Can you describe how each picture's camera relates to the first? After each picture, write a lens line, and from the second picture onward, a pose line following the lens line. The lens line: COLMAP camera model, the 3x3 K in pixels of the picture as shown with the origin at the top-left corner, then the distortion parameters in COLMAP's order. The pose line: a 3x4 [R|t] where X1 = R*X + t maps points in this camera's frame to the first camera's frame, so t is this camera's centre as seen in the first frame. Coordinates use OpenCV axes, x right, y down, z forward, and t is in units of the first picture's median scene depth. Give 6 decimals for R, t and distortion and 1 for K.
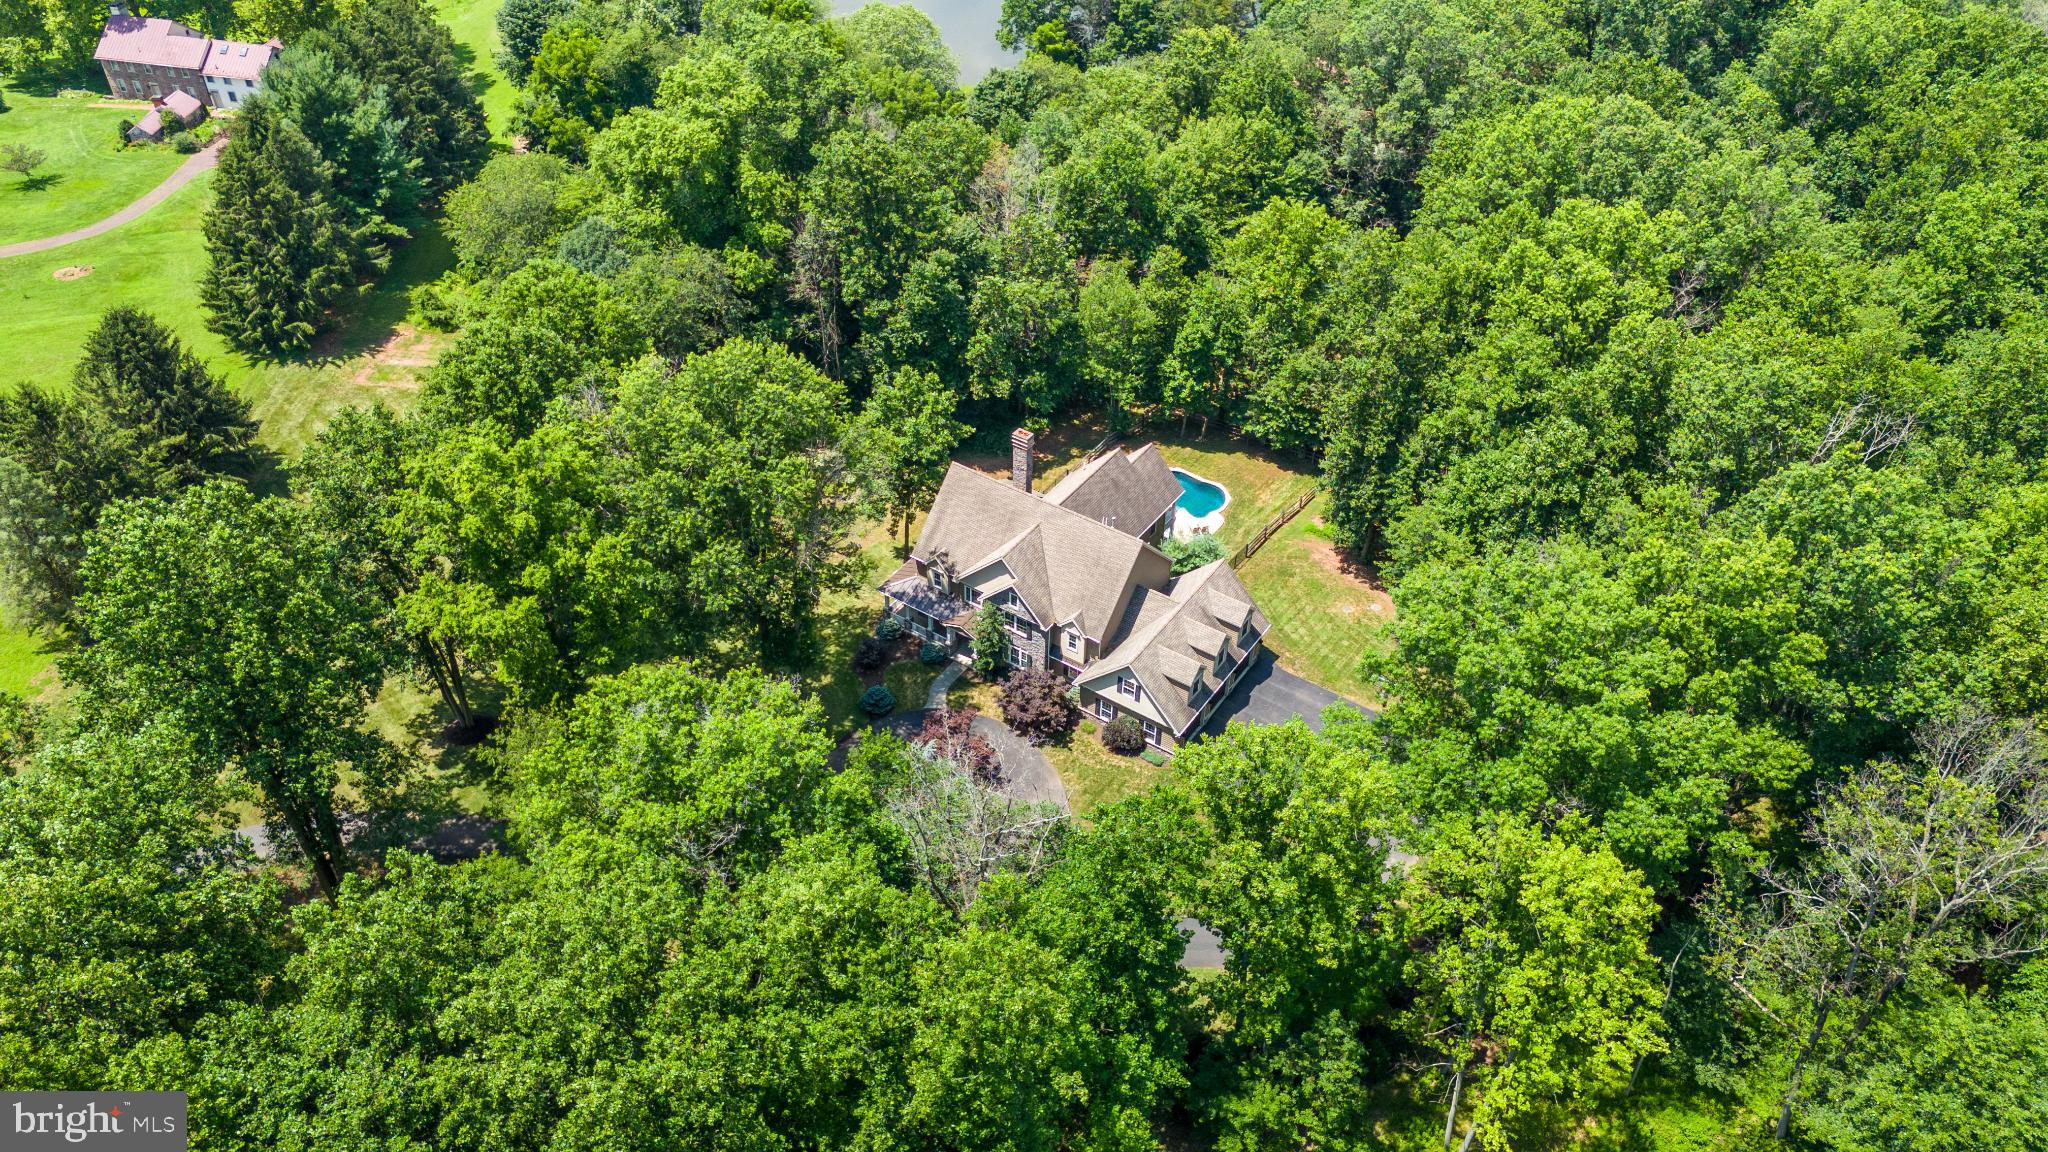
lens RADIAL K [[1455.9, 0, 1024.0], [0, 1455.9, 576.0], [0, 0, 1]] dist [0.130439, -0.221230]
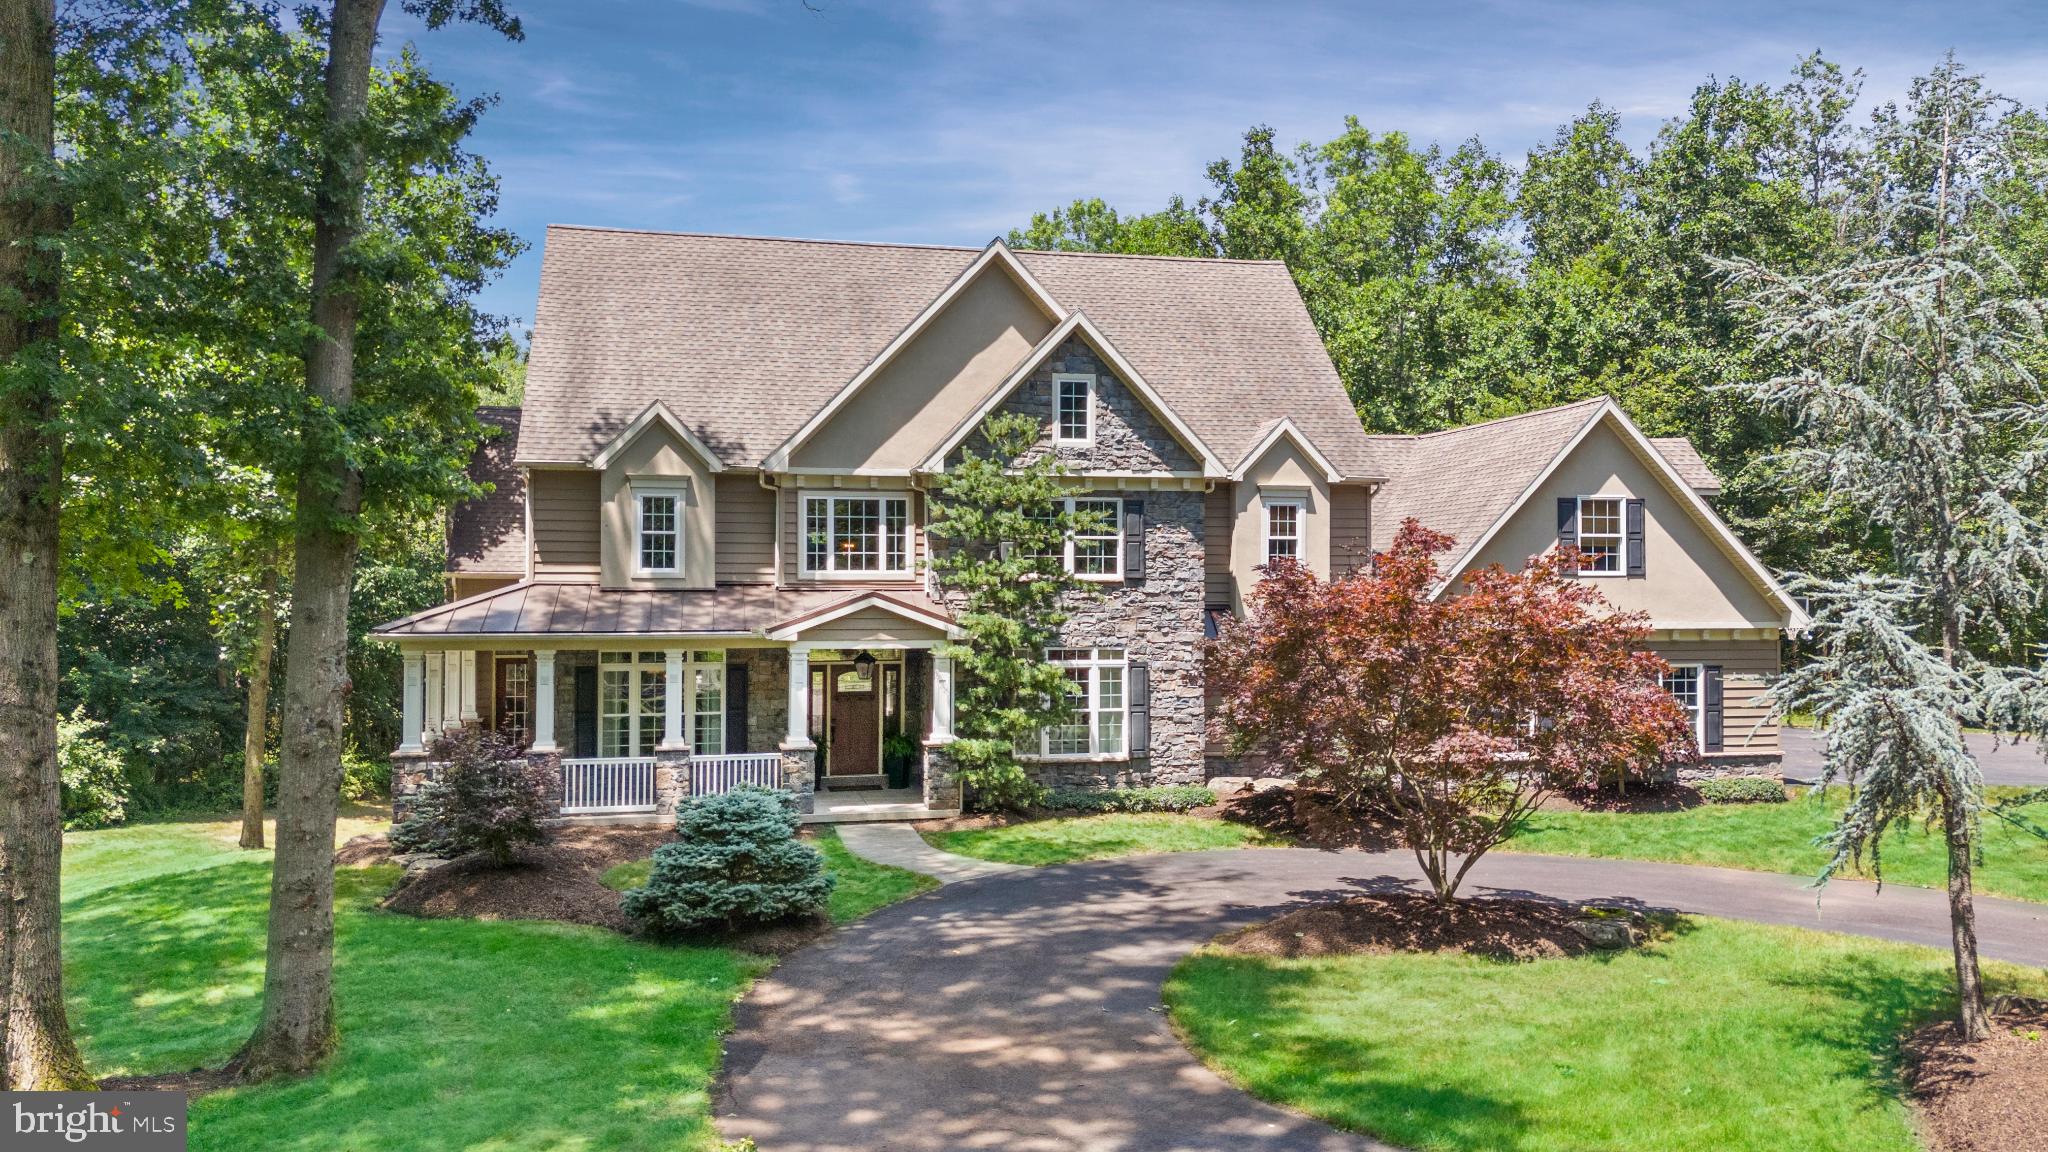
lens RADIAL K [[1455.9, 0, 1024.0], [0, 1455.9, 576.0], [0, 0, 1]] dist [0.130439, -0.221230]
pose [[0.703670, -0.018037, 0.710298, -0.186268], [0.468145, 0.763784, -0.444381, 0.141757], [-0.534499, 0.645220, 0.545895, 0.820790]]
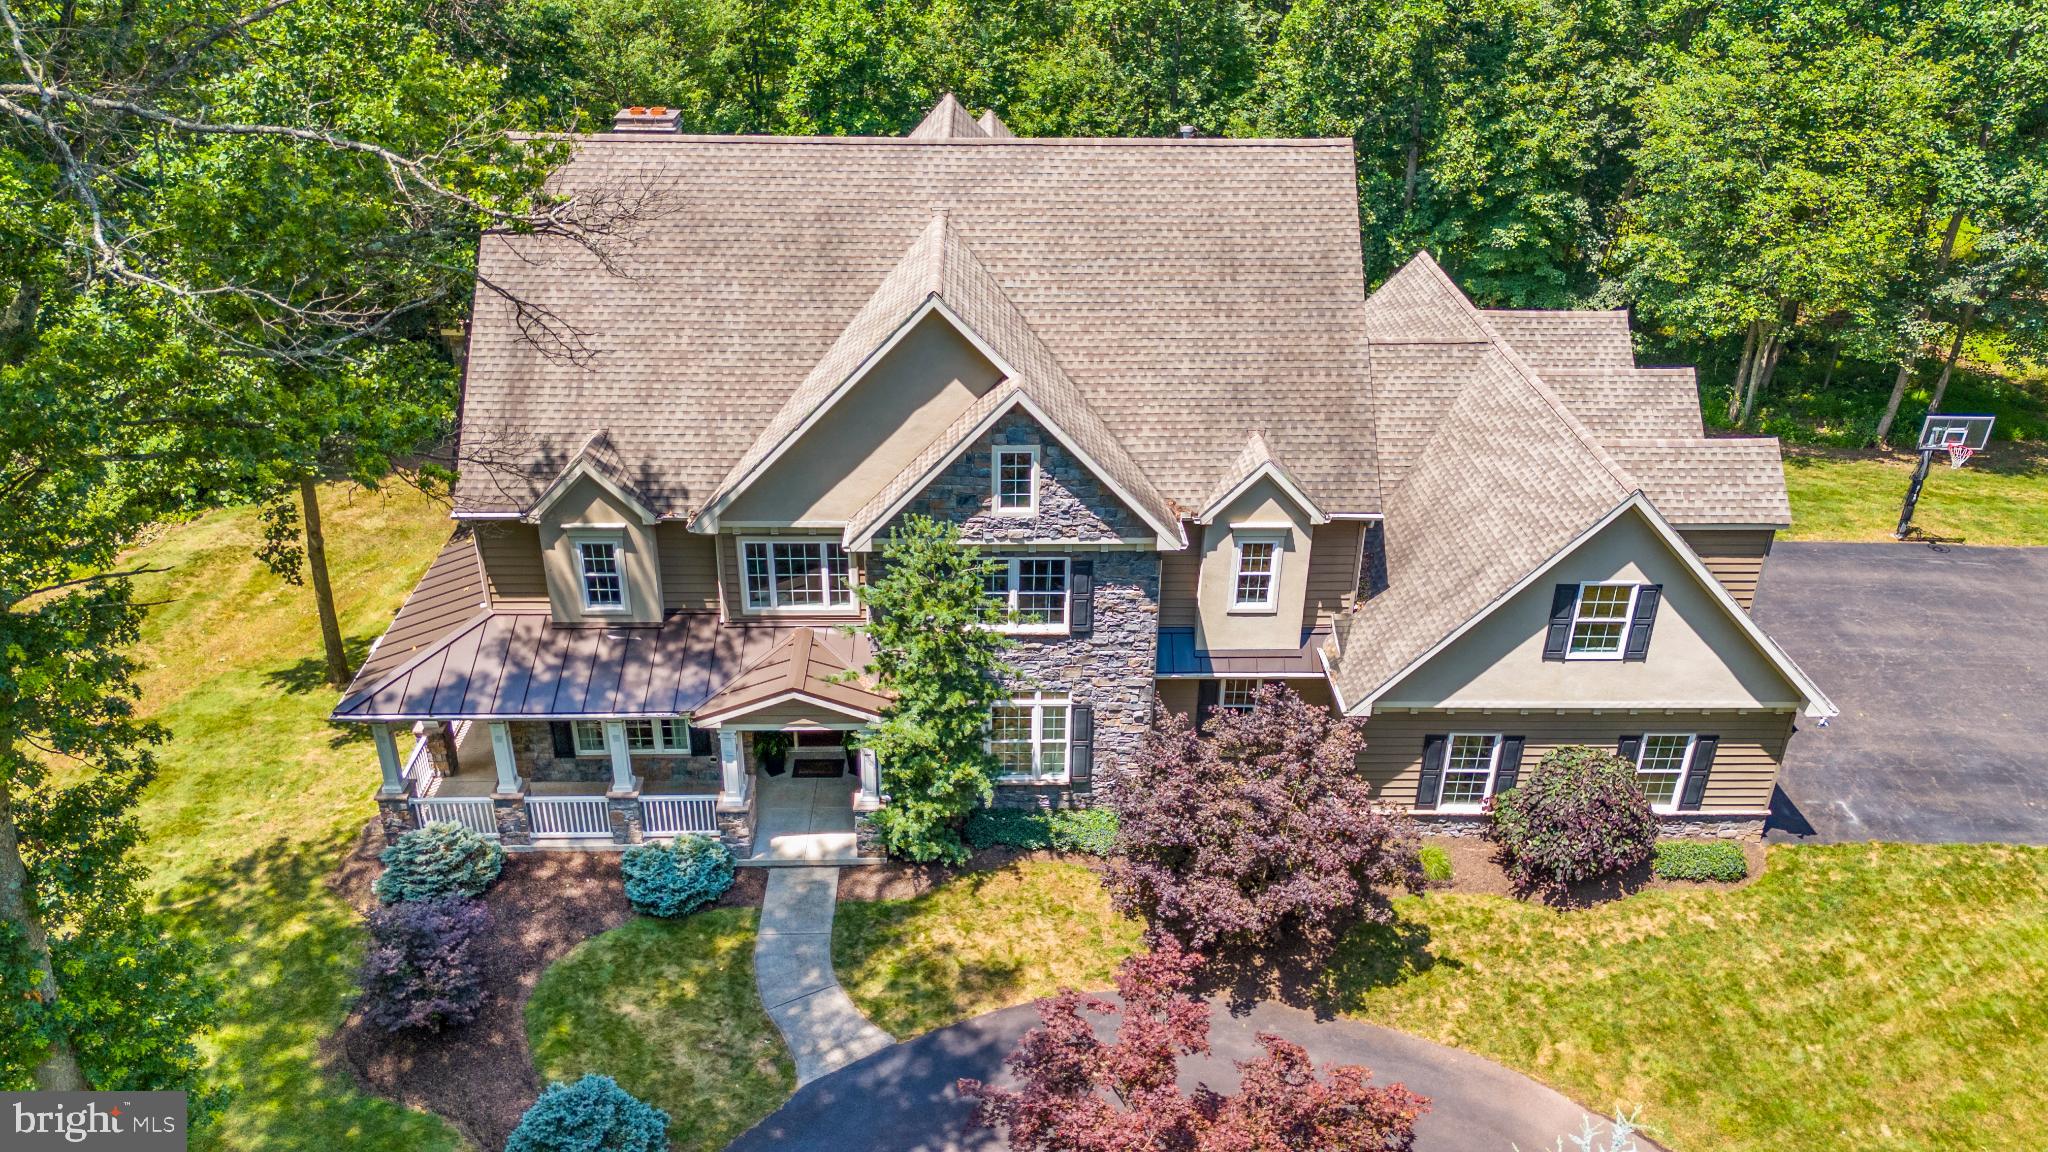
lens RADIAL K [[1455.9, 0, 1024.0], [0, 1455.9, 576.0], [0, 0, 1]] dist [0.130439, -0.221230]
pose [[0.818819, -0.274791, 0.504010, -0.123430], [0.370683, 0.923499, -0.098714, 0.052525], [-0.438327, 0.267657, 0.858038, 0.741467]]
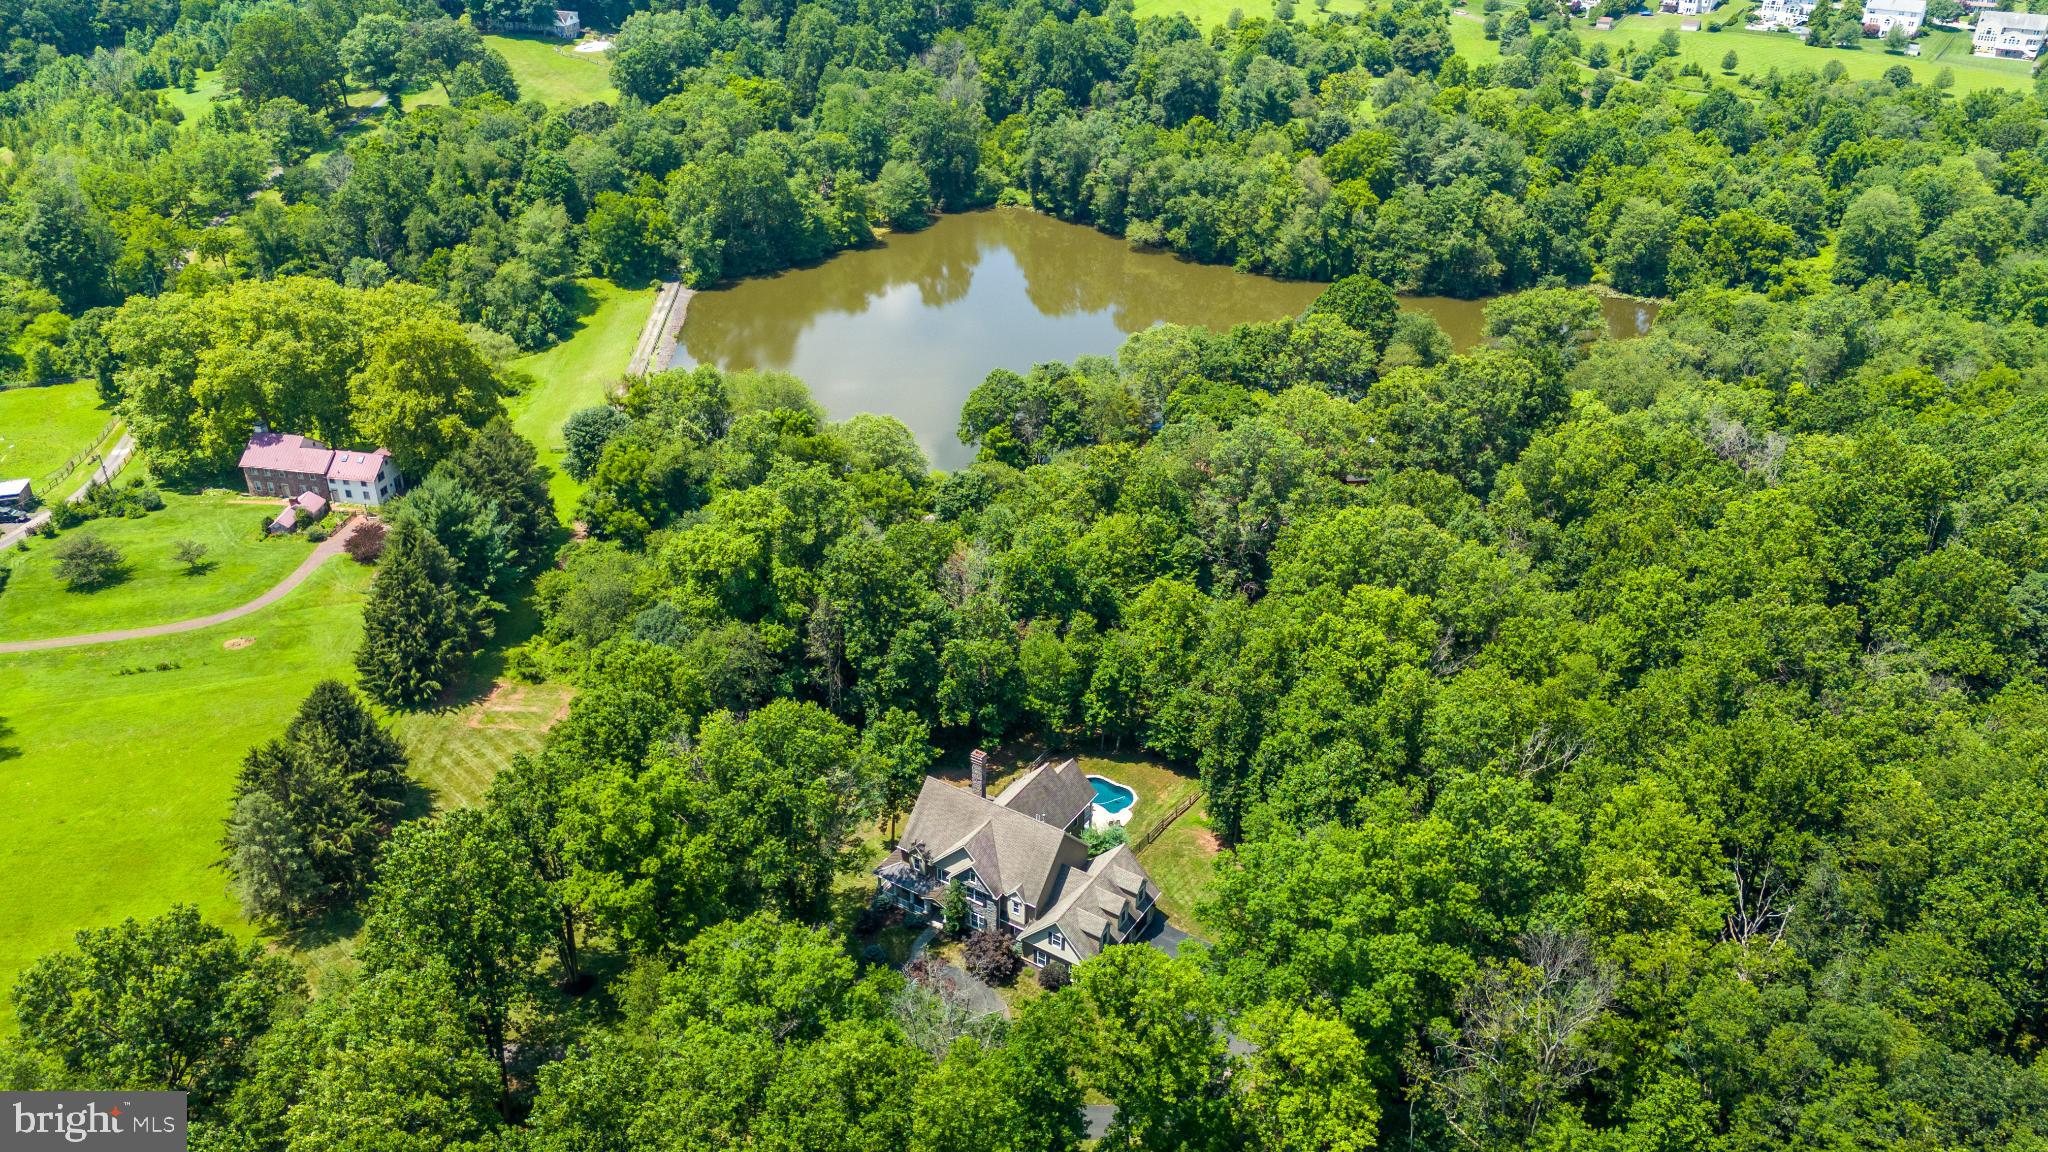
lens RADIAL K [[1455.9, 0, 1024.0], [0, 1455.9, 576.0], [0, 0, 1]] dist [0.130439, -0.221230]
pose [[0.999566, -0.017195, 0.023931, 0.012219], [0.021644, 0.979511, -0.200223, 0.014720], [-0.019998, 0.200654, 0.979458, -0.388790]]
